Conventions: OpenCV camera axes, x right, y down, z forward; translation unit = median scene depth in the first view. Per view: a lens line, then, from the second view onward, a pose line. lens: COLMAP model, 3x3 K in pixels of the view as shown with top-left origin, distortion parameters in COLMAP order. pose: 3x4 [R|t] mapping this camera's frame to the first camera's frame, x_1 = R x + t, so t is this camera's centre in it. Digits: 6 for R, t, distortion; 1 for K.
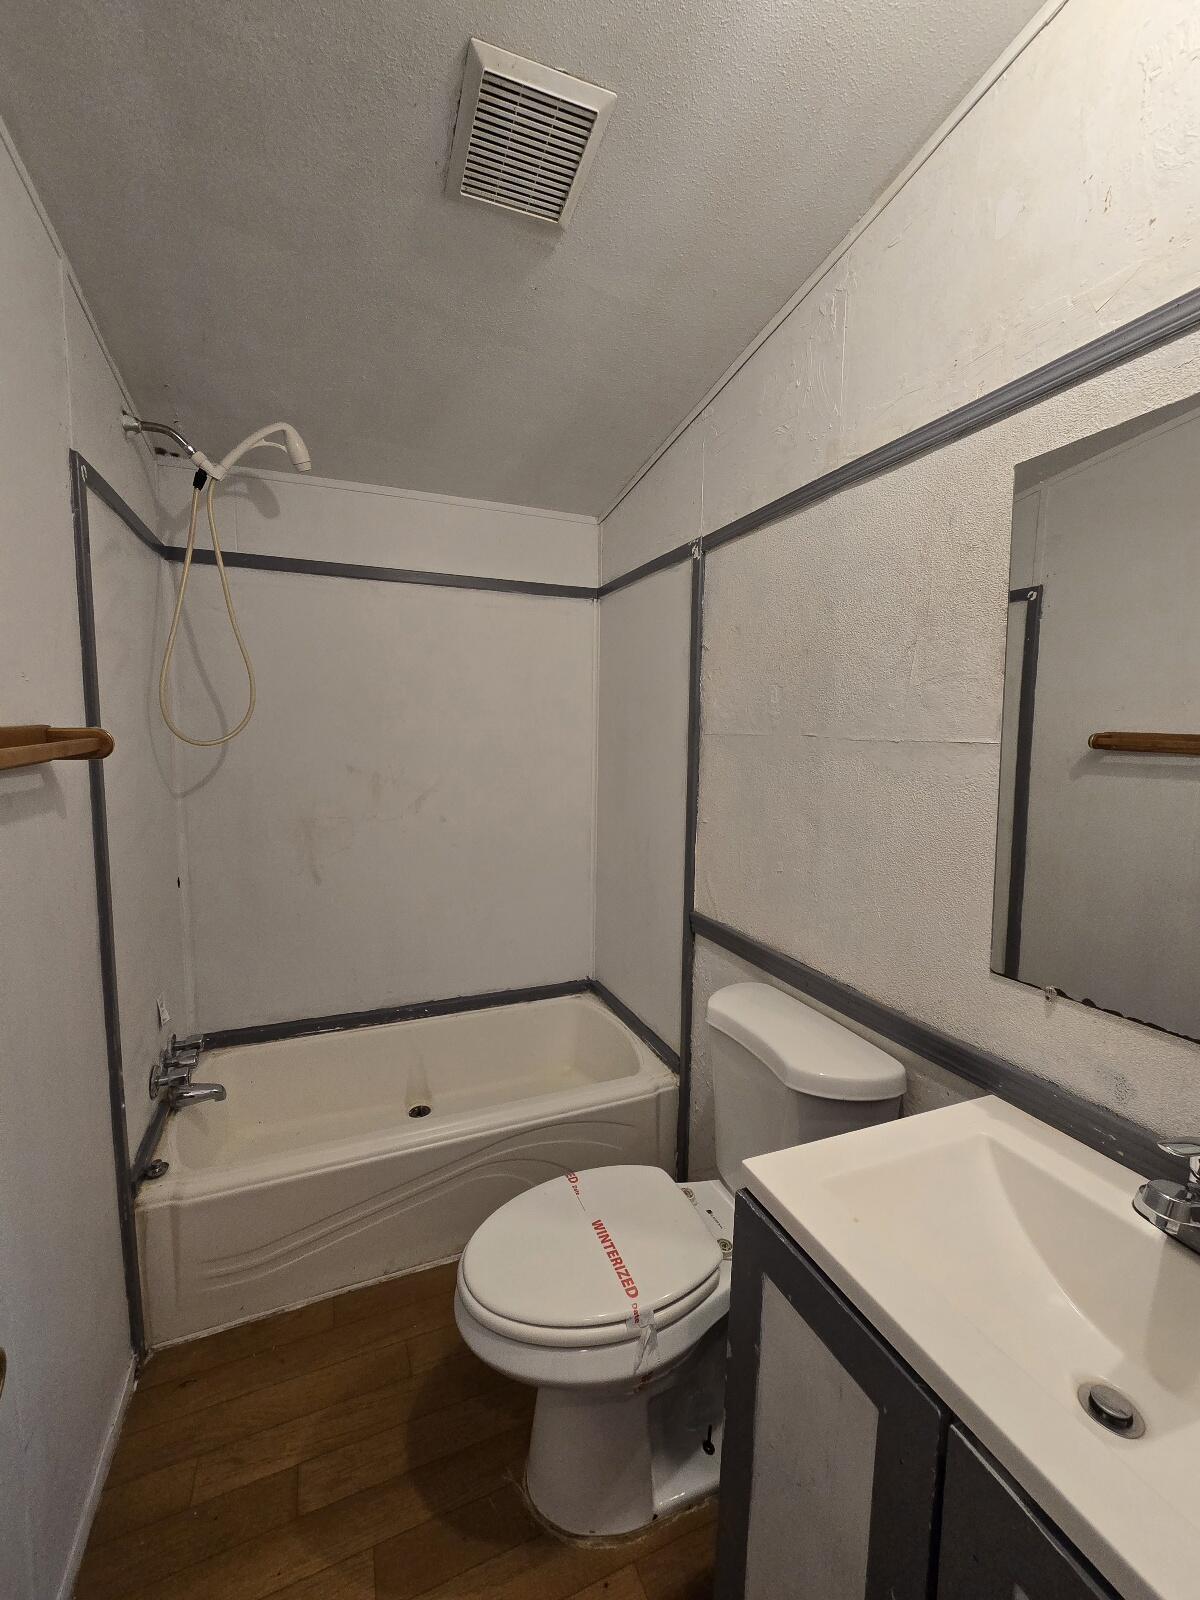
lens RADIAL K [[655.2, 0, 592.3], [0, 655.2, 795.4], [0, 0, 1]] dist [-0.002679, 0.001513]
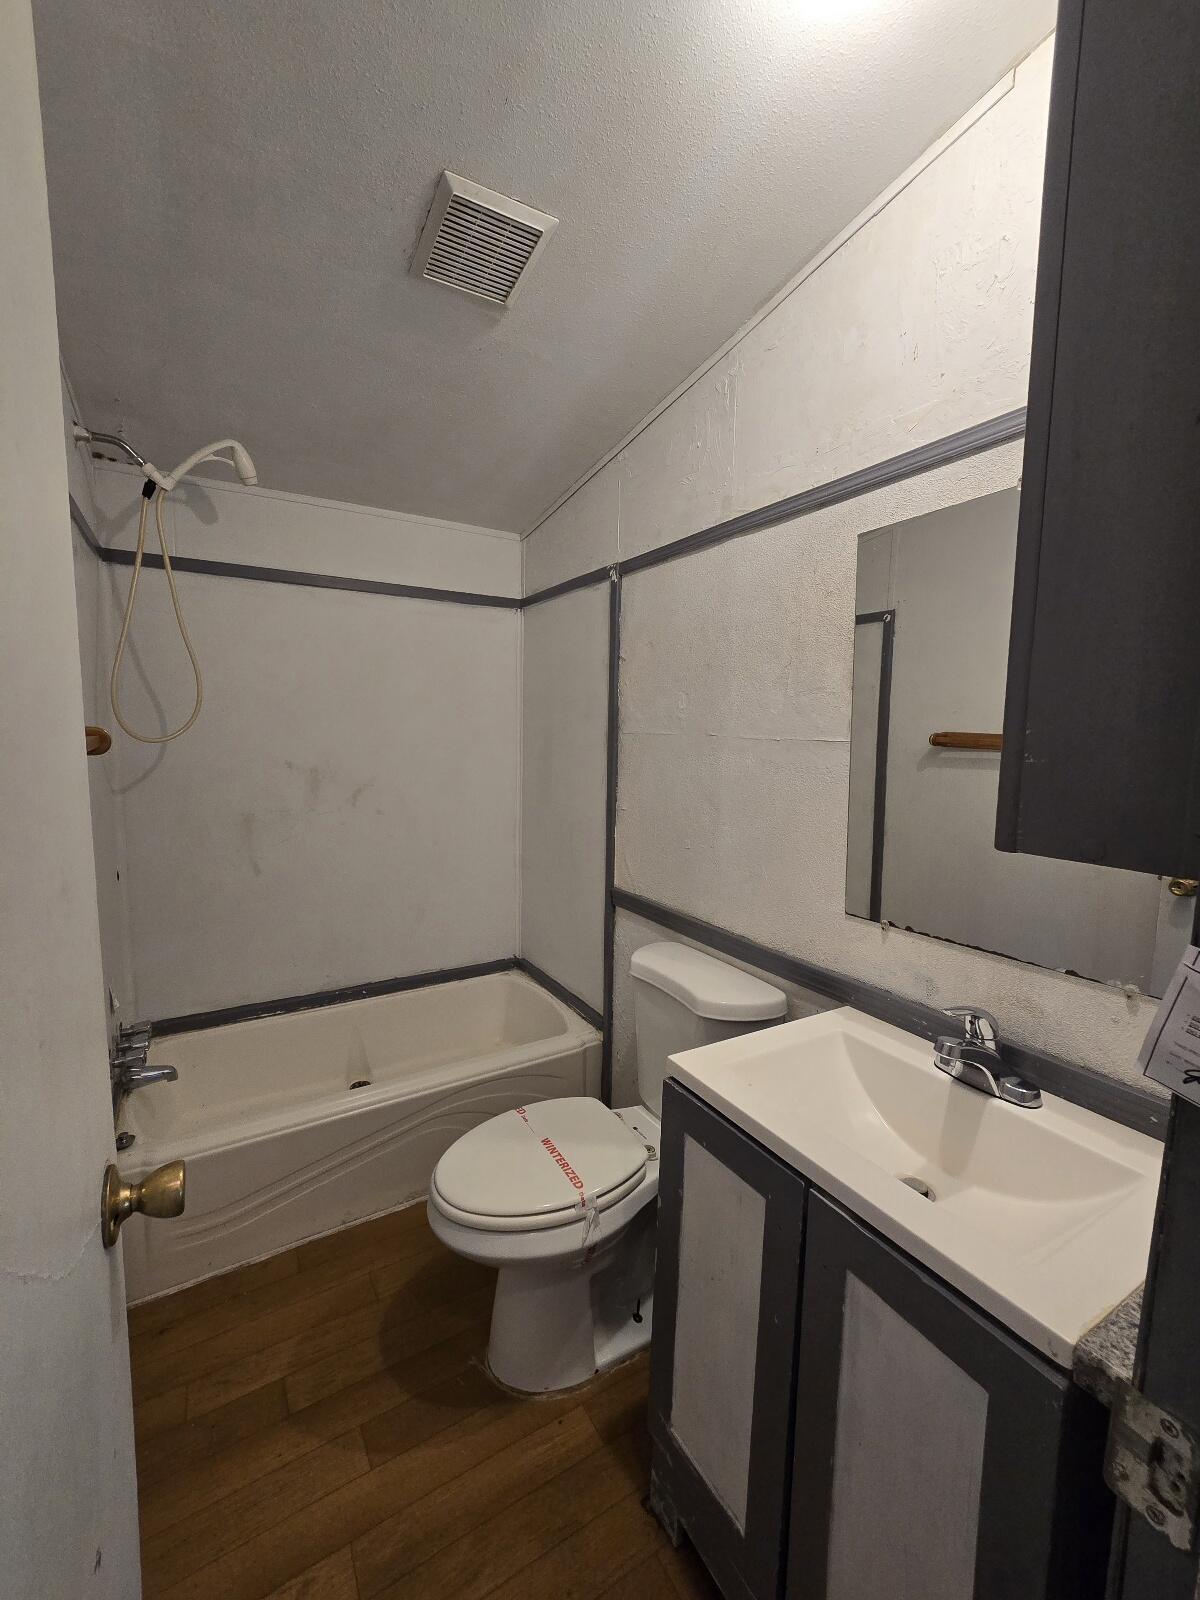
lens RADIAL K [[655.2, 0, 592.3], [0, 655.2, 795.4], [0, 0, 1]] dist [-0.002679, 0.001513]
pose [[0.988907, -0.010992, 0.148130, -0.058032], [0.010442, 0.999935, 0.004492, 0.011643], [-0.148170, -0.002896, 0.988958, -0.147286]]
